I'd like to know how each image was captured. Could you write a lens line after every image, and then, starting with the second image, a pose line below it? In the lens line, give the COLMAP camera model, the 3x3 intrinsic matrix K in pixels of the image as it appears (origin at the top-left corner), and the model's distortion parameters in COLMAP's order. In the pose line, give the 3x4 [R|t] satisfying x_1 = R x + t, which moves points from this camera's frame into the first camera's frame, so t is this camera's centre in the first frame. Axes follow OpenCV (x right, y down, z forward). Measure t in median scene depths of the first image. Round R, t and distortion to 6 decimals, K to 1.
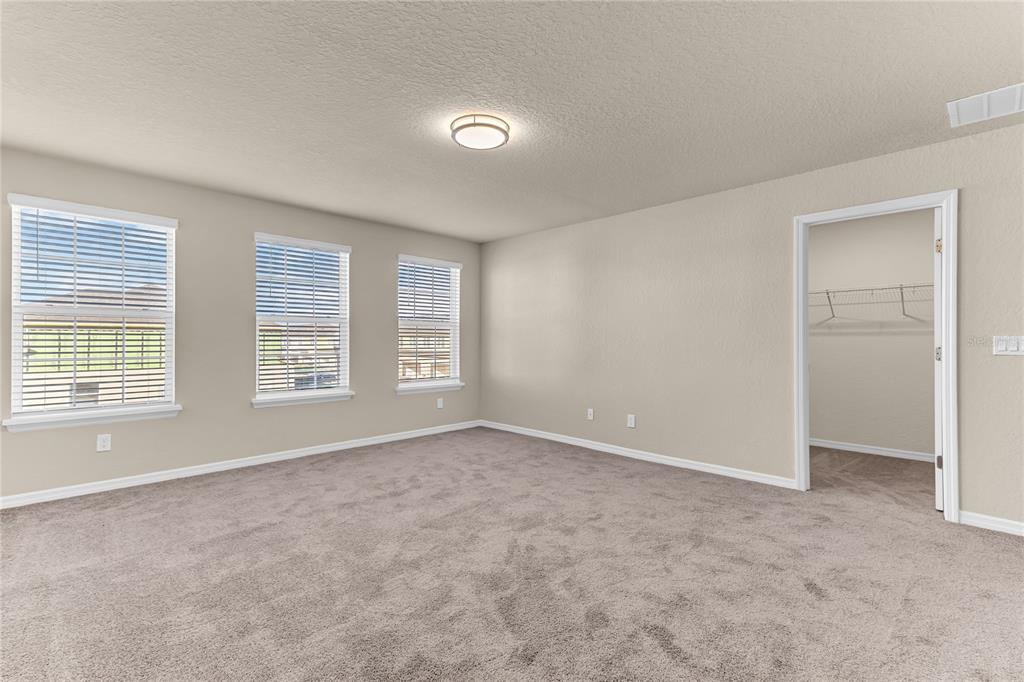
lens RADIAL K [[476.9, 0, 549.7], [0, 476.9, 345.0], [0, 0, 1]] dist [0.166799, 0.000104]
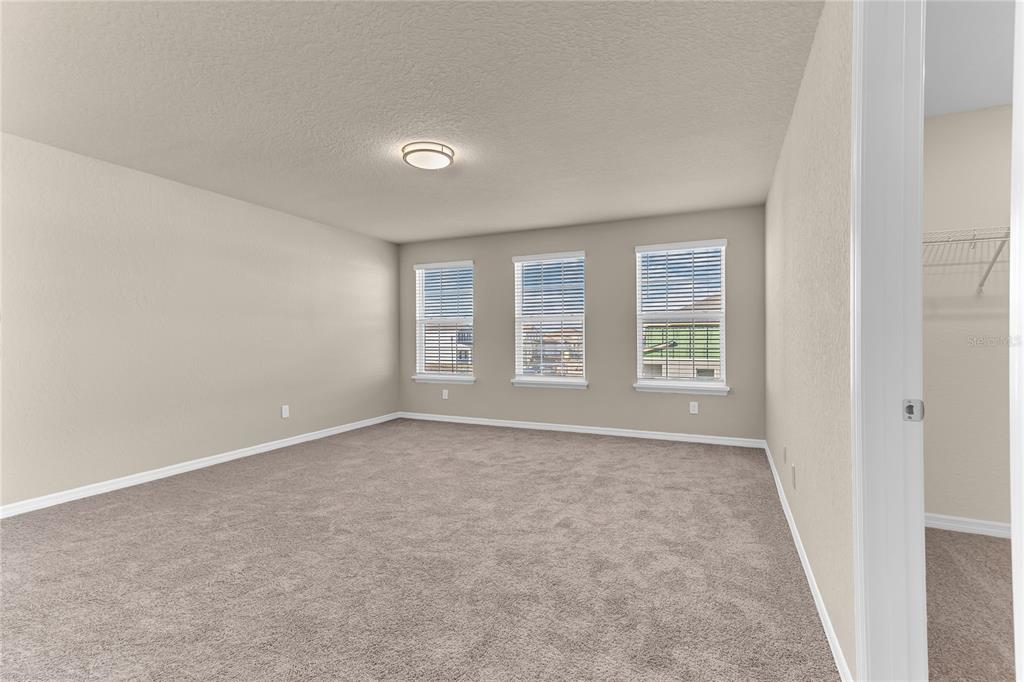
lens RADIAL K [[475.9, 0, 512.0], [0, 475.9, 341.0], [0, 0, 1]] dist [0.026543, 0.000206]
pose [[0.319998, 0.004624, -0.947407, 0.673125], [0.004139, 0.999972, 0.006278, -0.011027], [0.947409, -0.005930, 0.319970, 0.546580]]
